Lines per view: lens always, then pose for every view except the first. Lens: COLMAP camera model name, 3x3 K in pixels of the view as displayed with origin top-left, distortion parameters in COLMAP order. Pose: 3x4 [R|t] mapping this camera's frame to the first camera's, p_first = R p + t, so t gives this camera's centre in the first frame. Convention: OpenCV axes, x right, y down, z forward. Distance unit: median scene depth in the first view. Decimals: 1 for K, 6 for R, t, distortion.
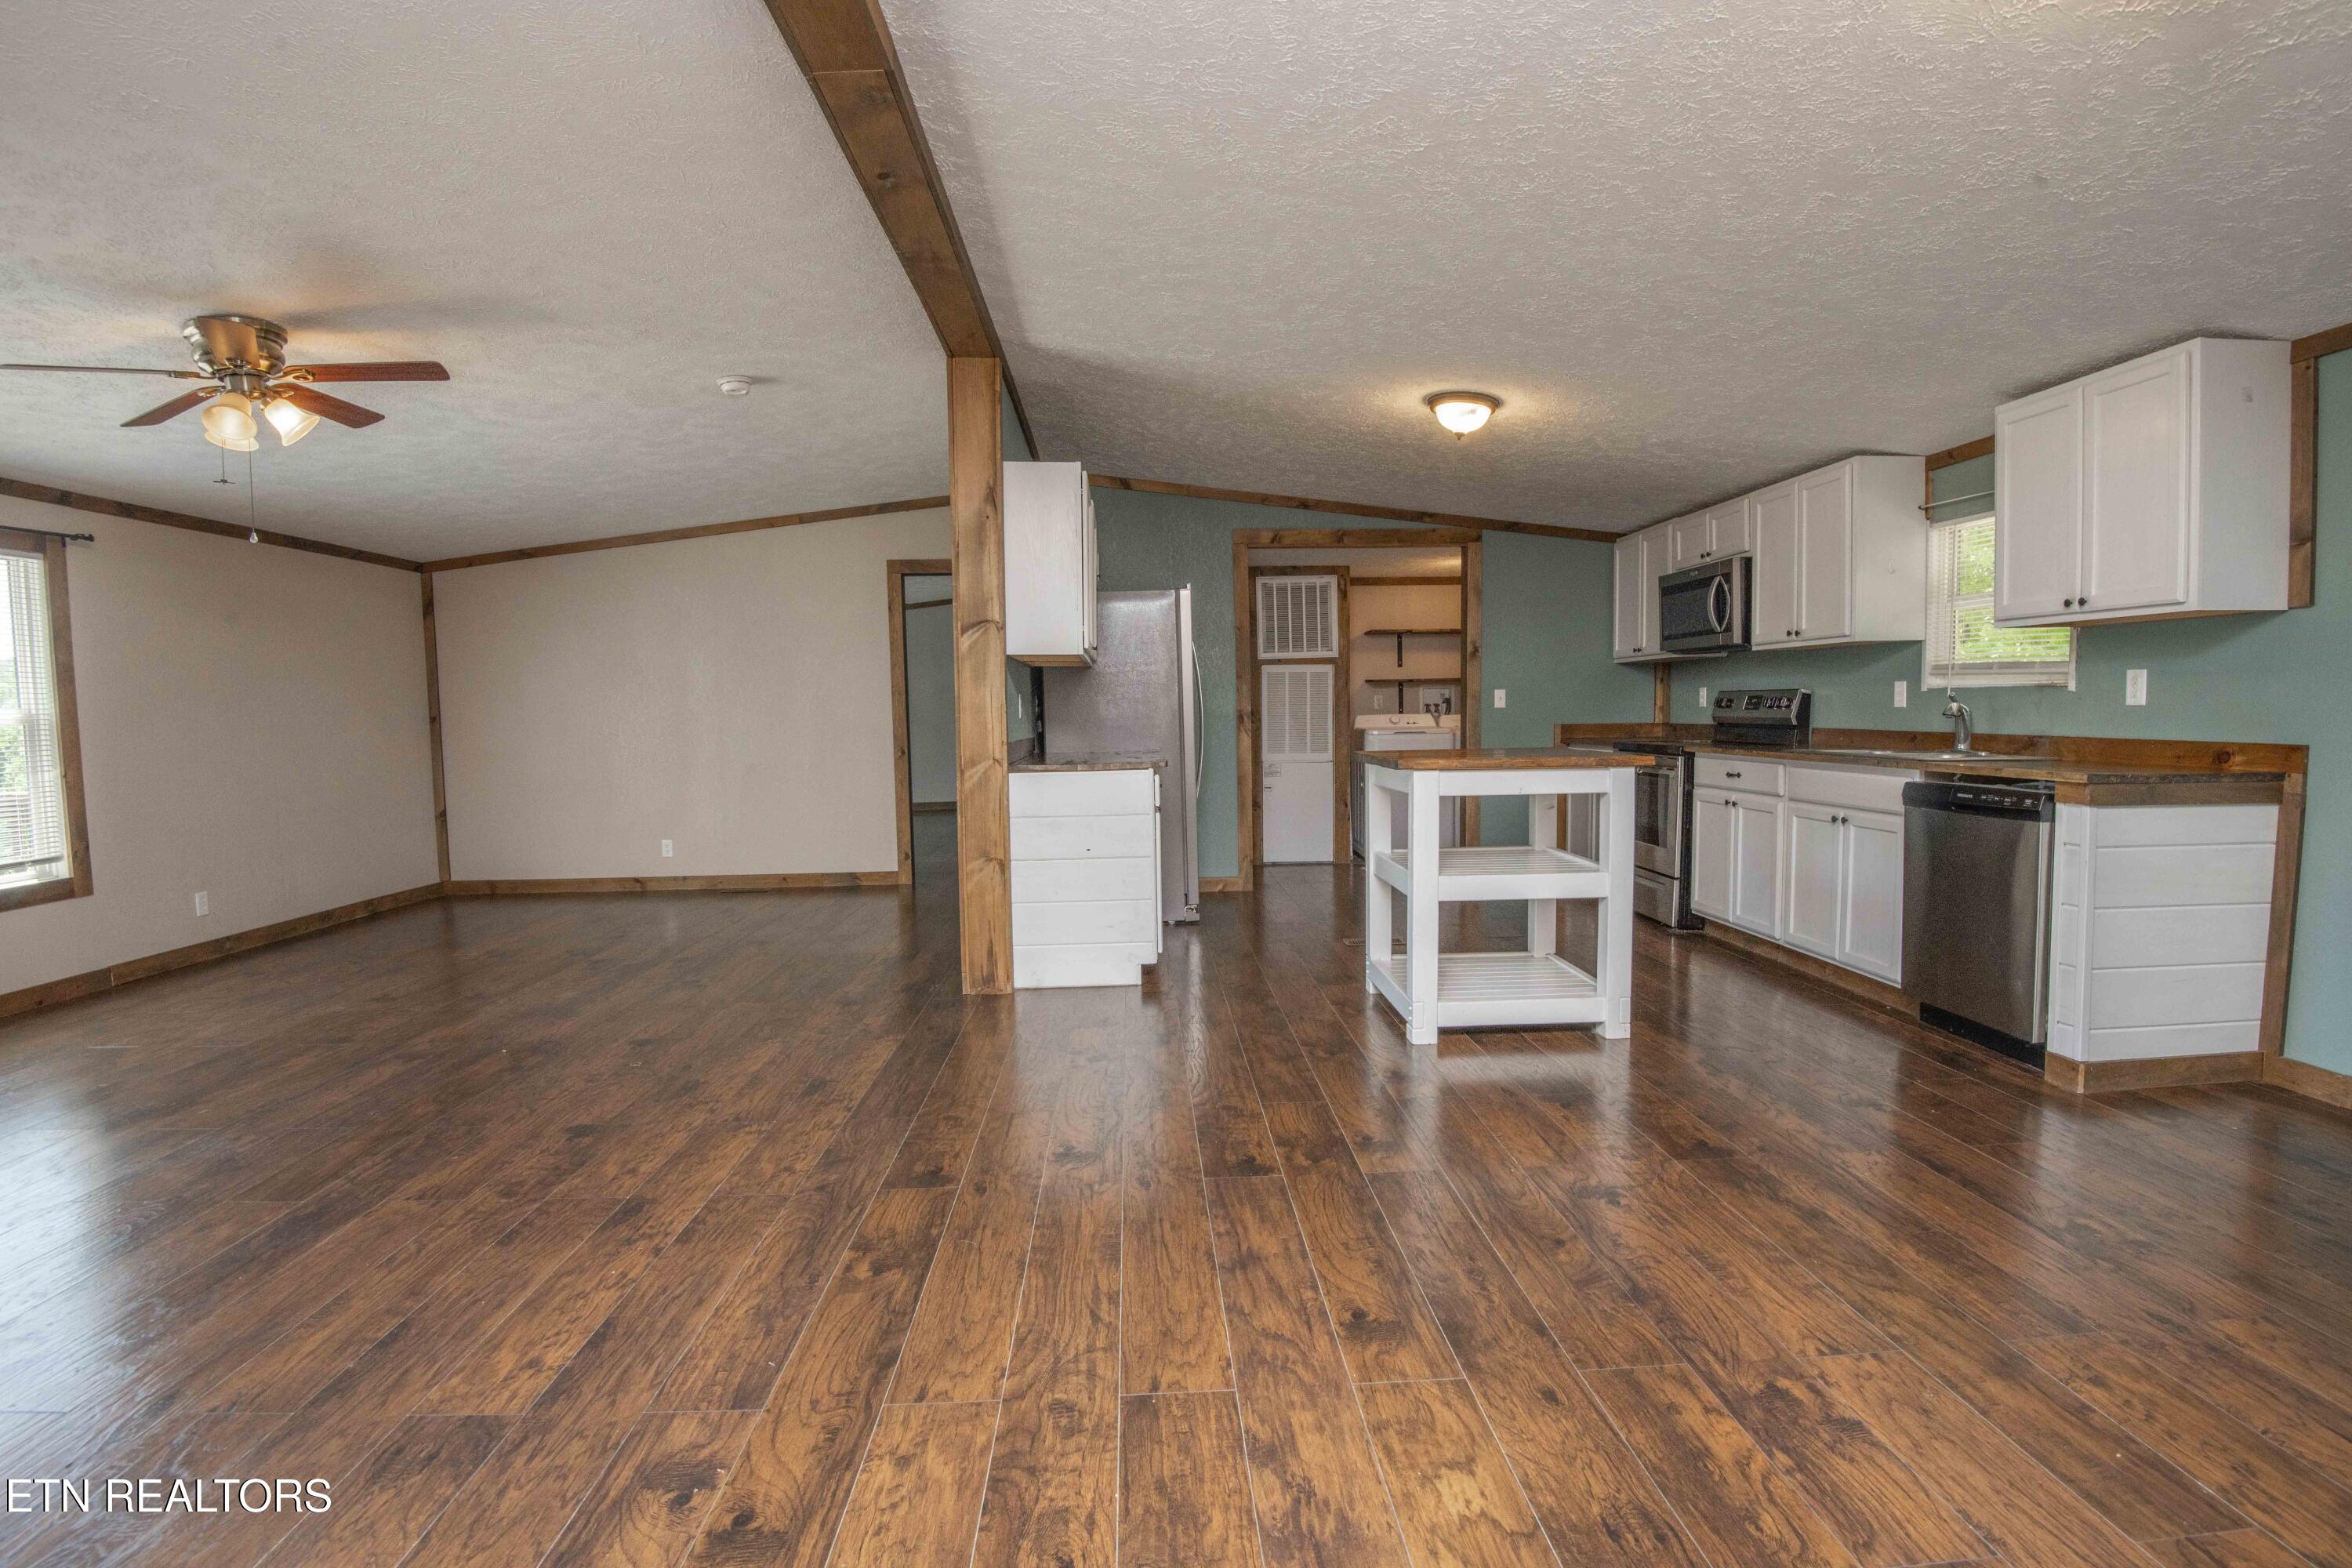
lens RADIAL K [[1085.3, 0, 1188.6], [0, 1085.3, 782.1], [0, 0, 1]] dist [-0.001529, -0.033606]
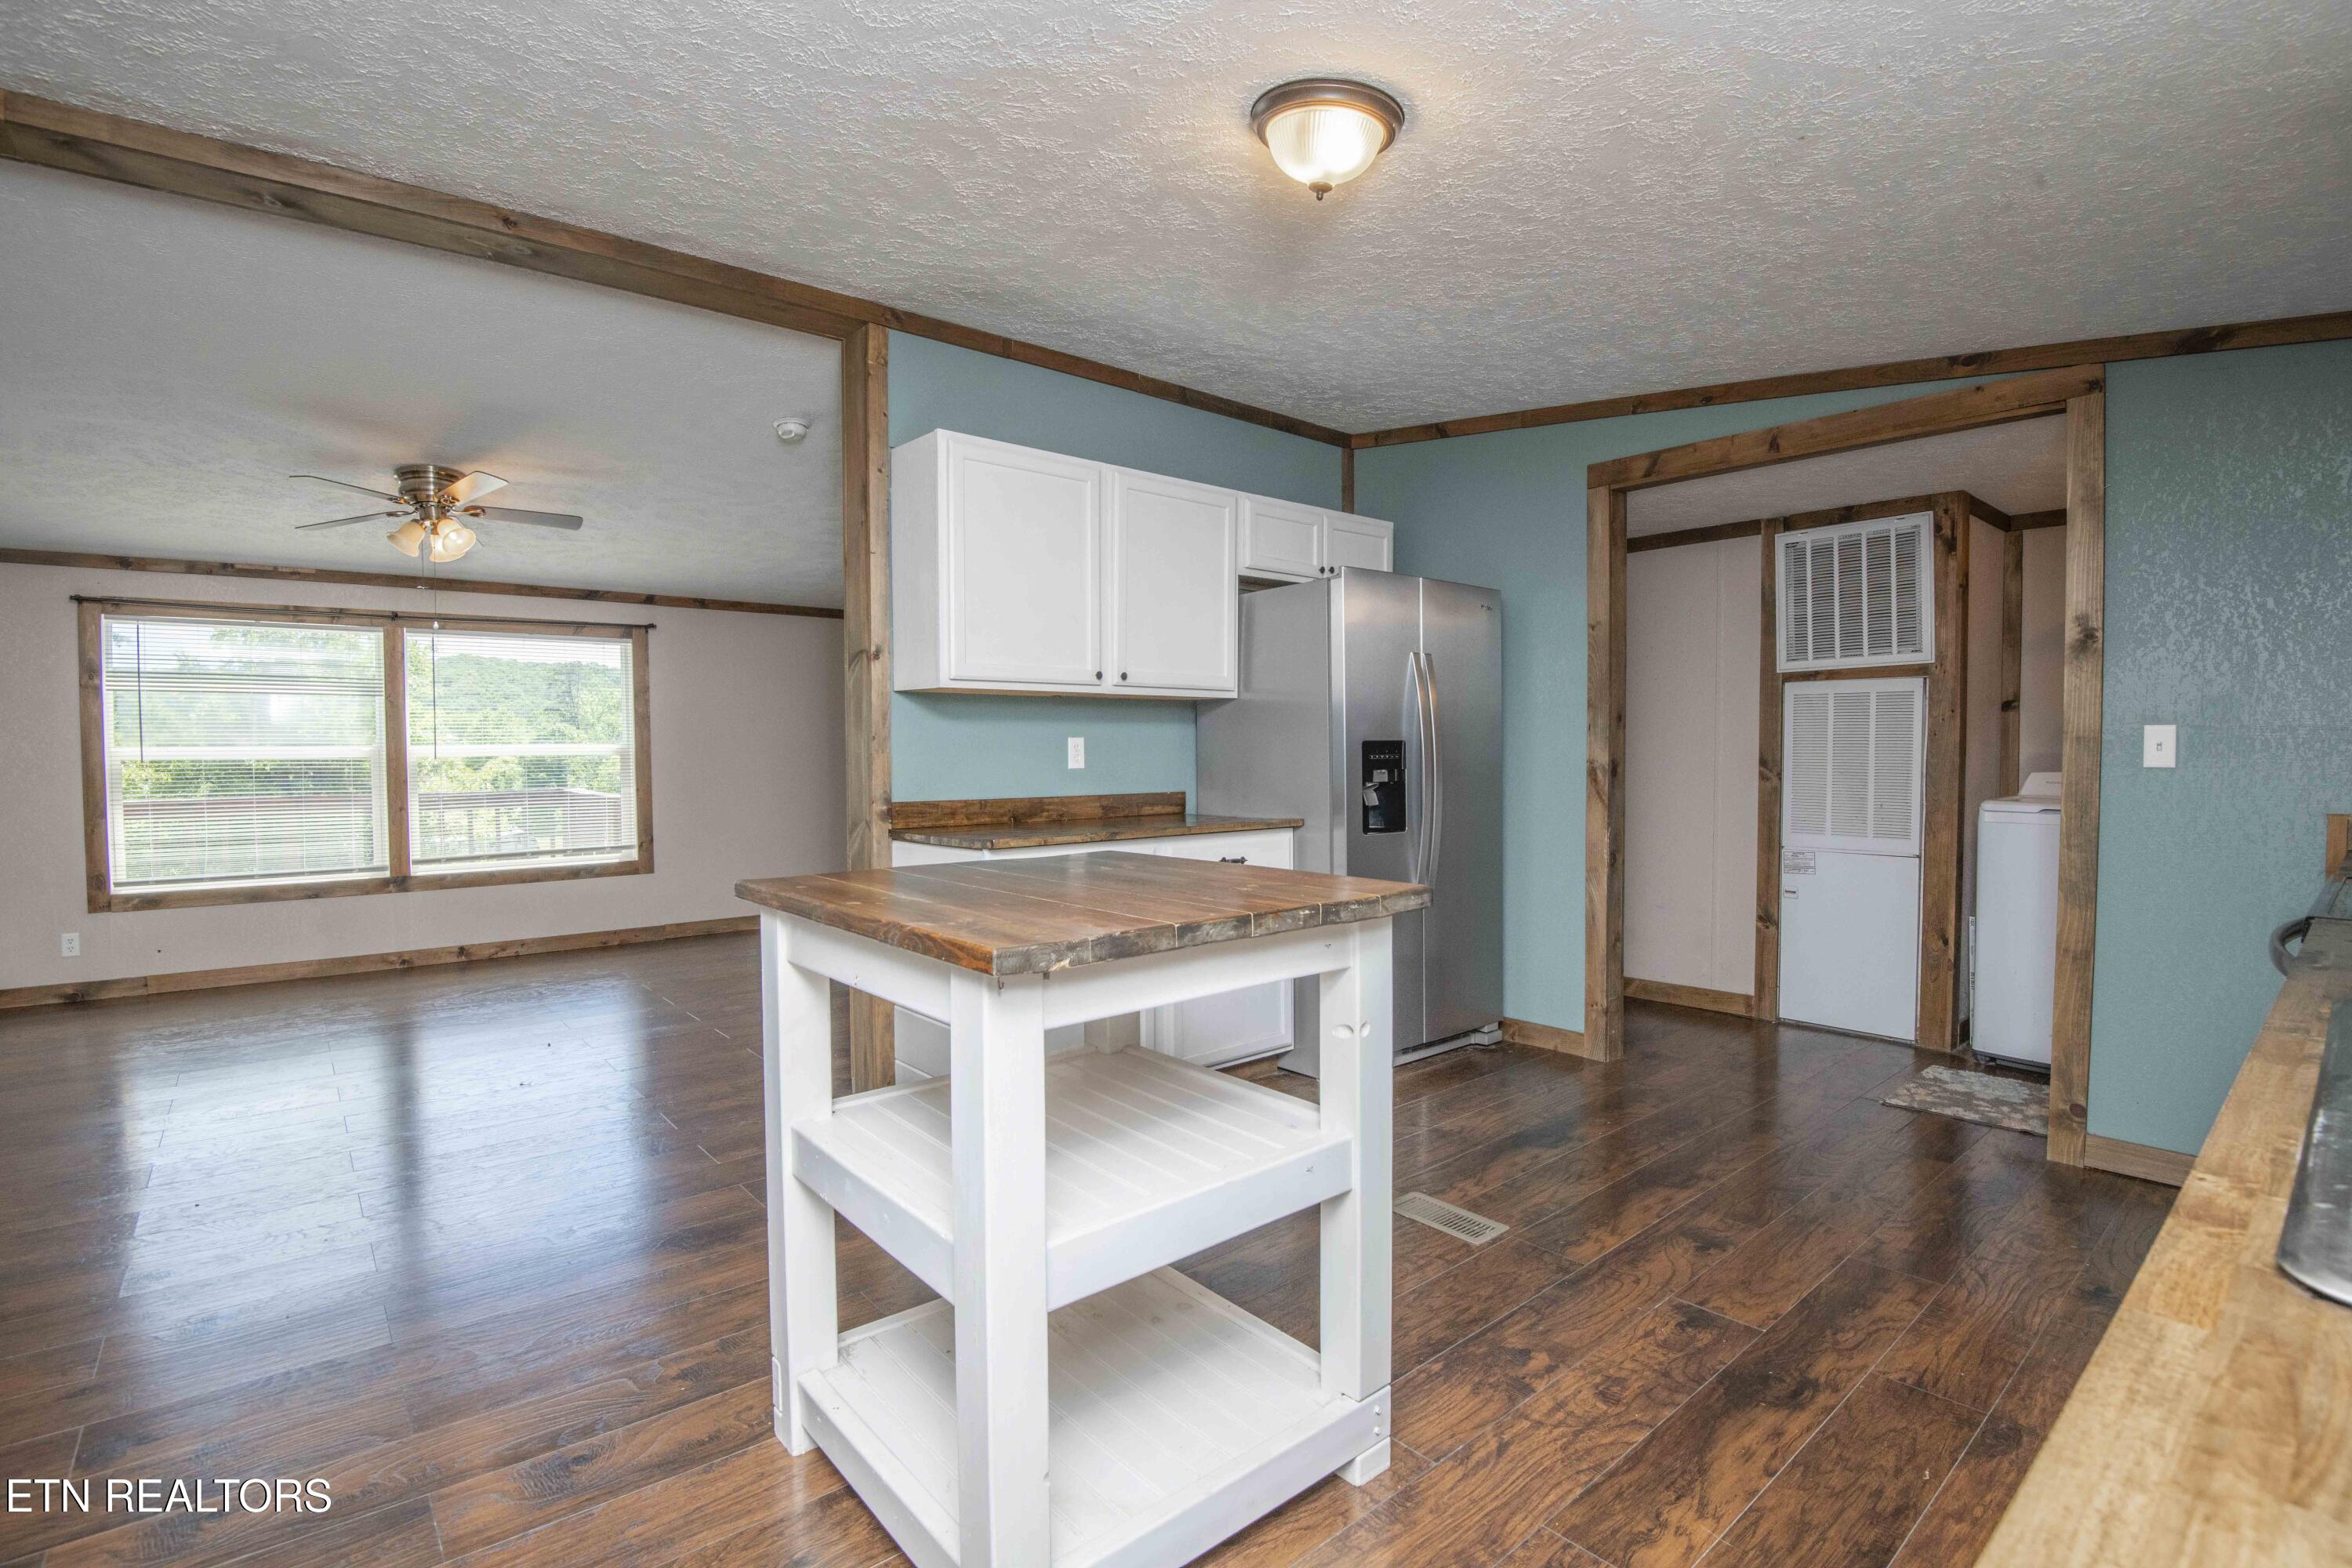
lens RADIAL K [[1085.3, 0, 1188.6], [0, 1085.3, 782.1], [0, 0, 1]] dist [-0.001529, -0.033606]
pose [[0.609503, 0.036764, -0.791931, 0.575555], [-0.057392, 0.998349, 0.002175, -0.062756], [0.790703, 0.044125, 0.610607, 0.665005]]
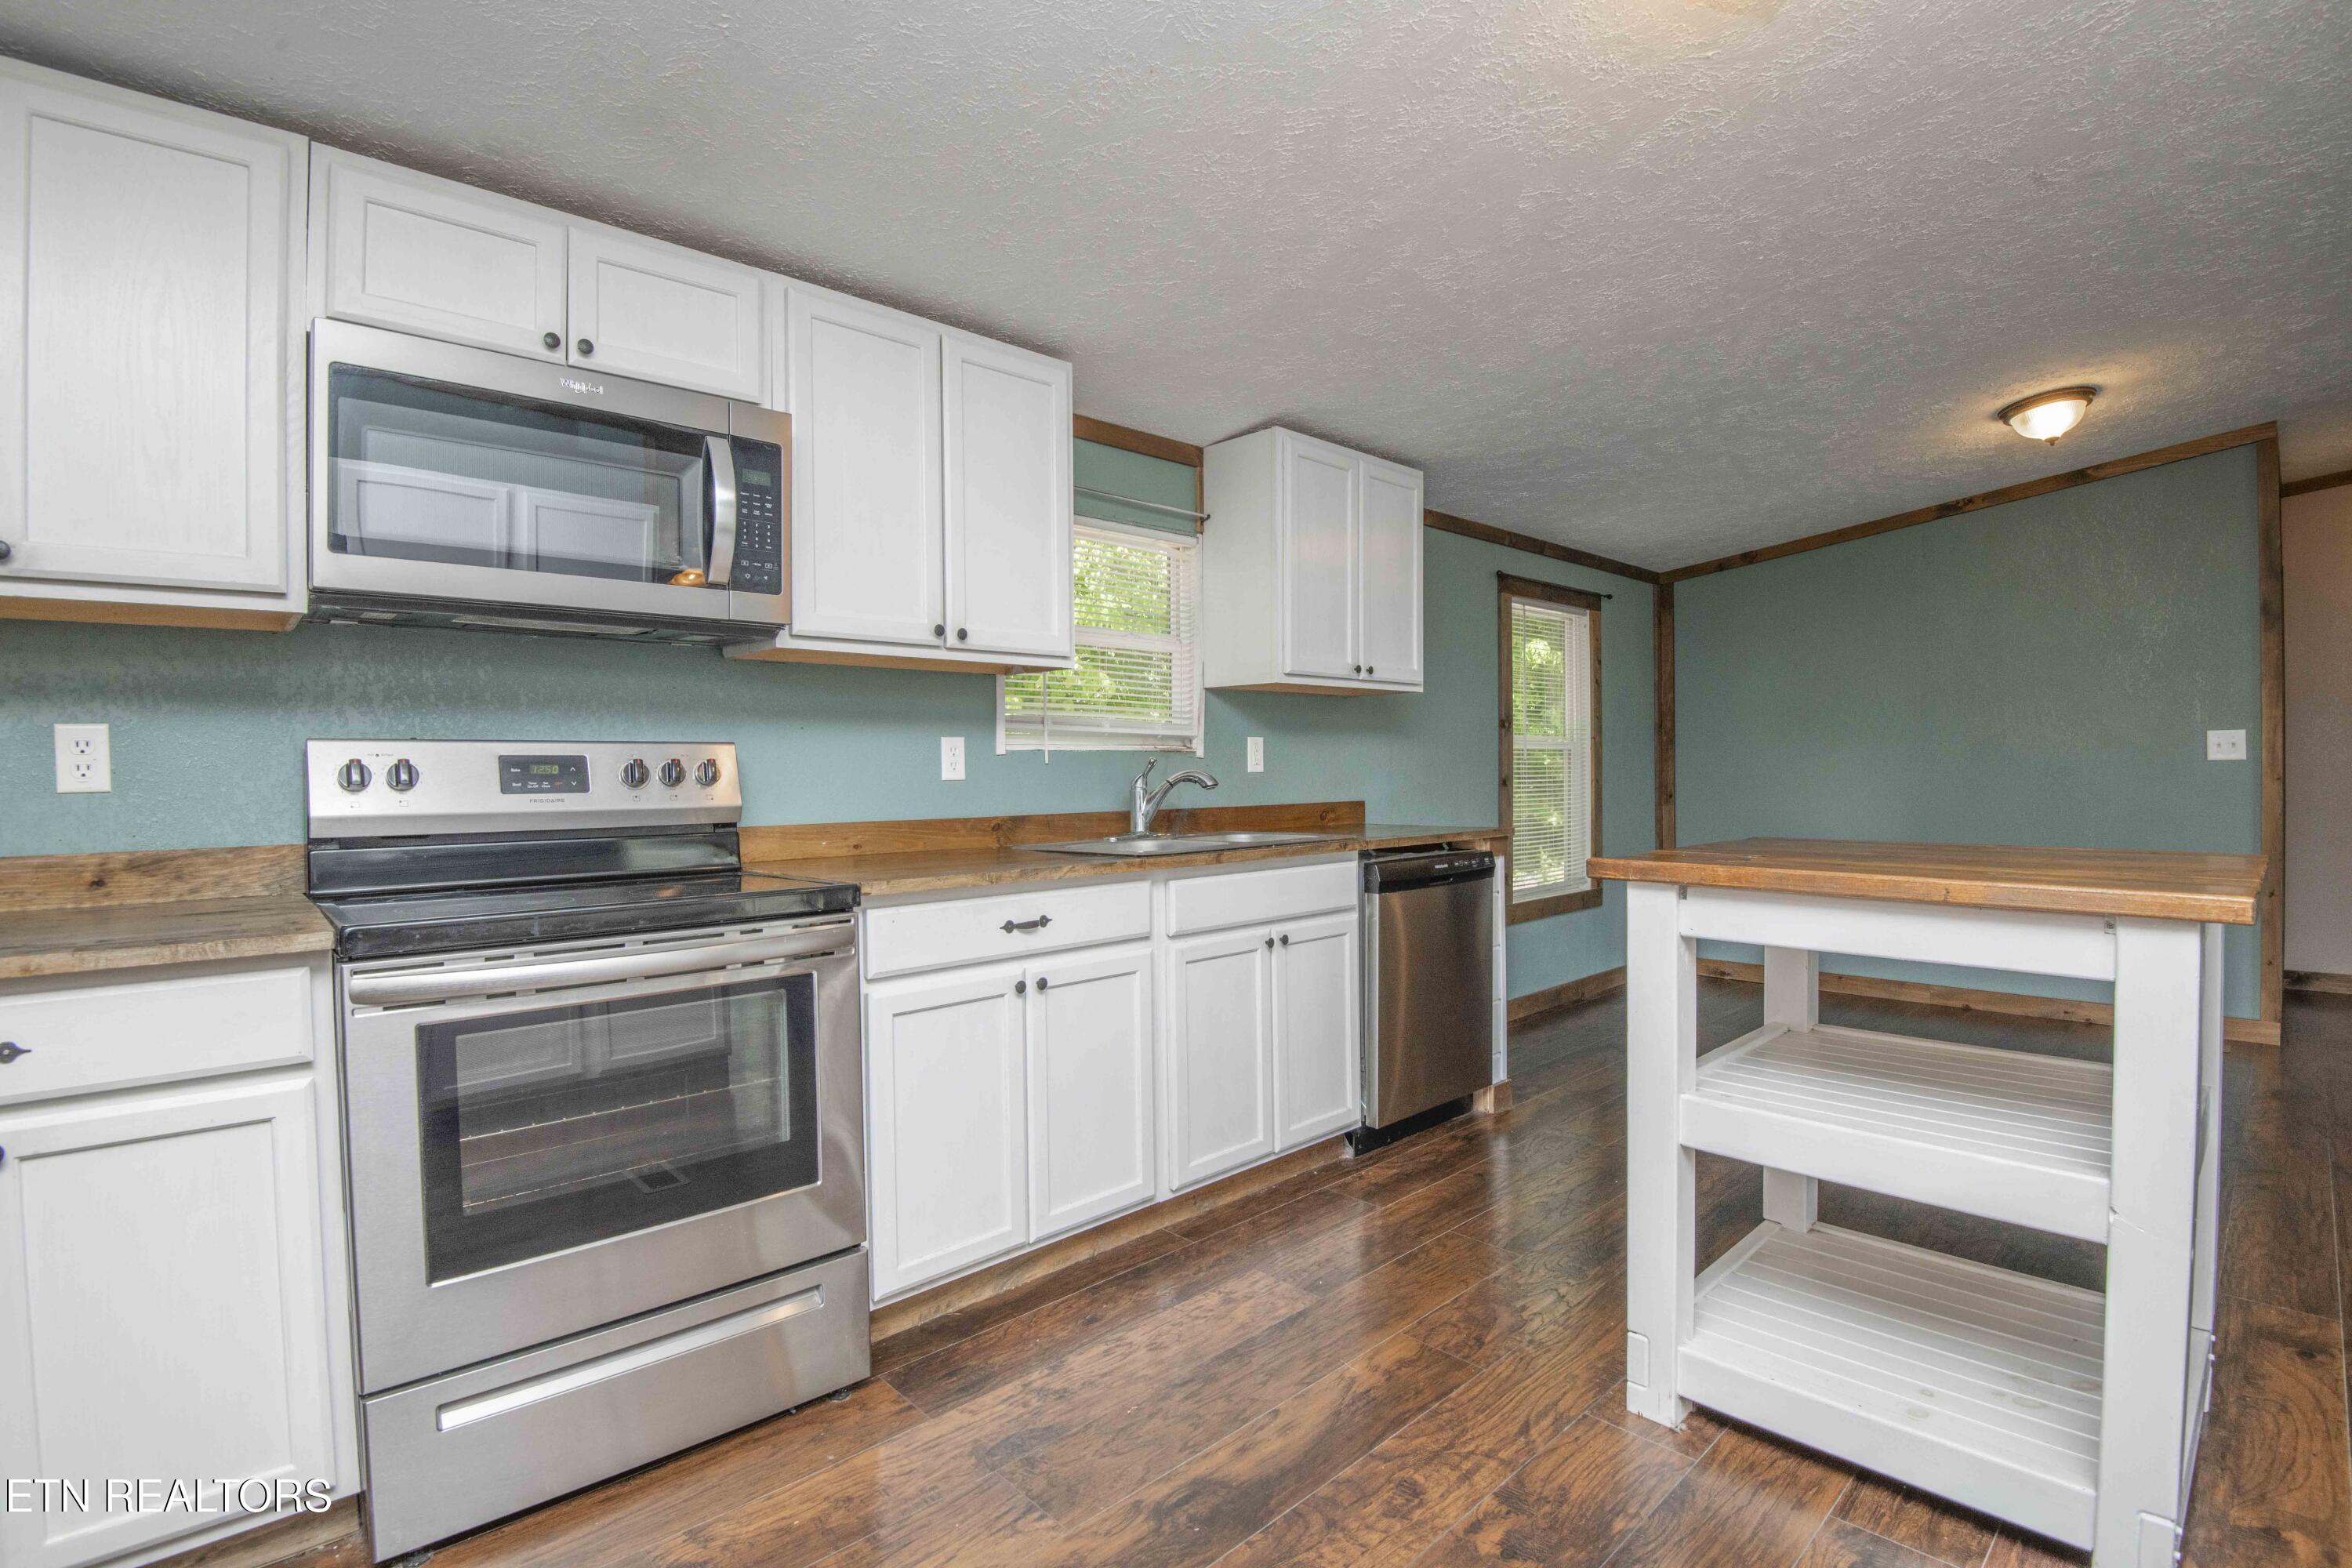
lens RADIAL K [[1085.3, 0, 1188.6], [0, 1085.3, 782.1], [0, 0, 1]] dist [-0.001529, -0.033606]
pose [[-0.646694, 0.011075, 0.762669, 0.112904], [0.071125, 0.996414, 0.045840, -0.090258], [-0.759426, 0.083890, -0.645163, 1.343662]]
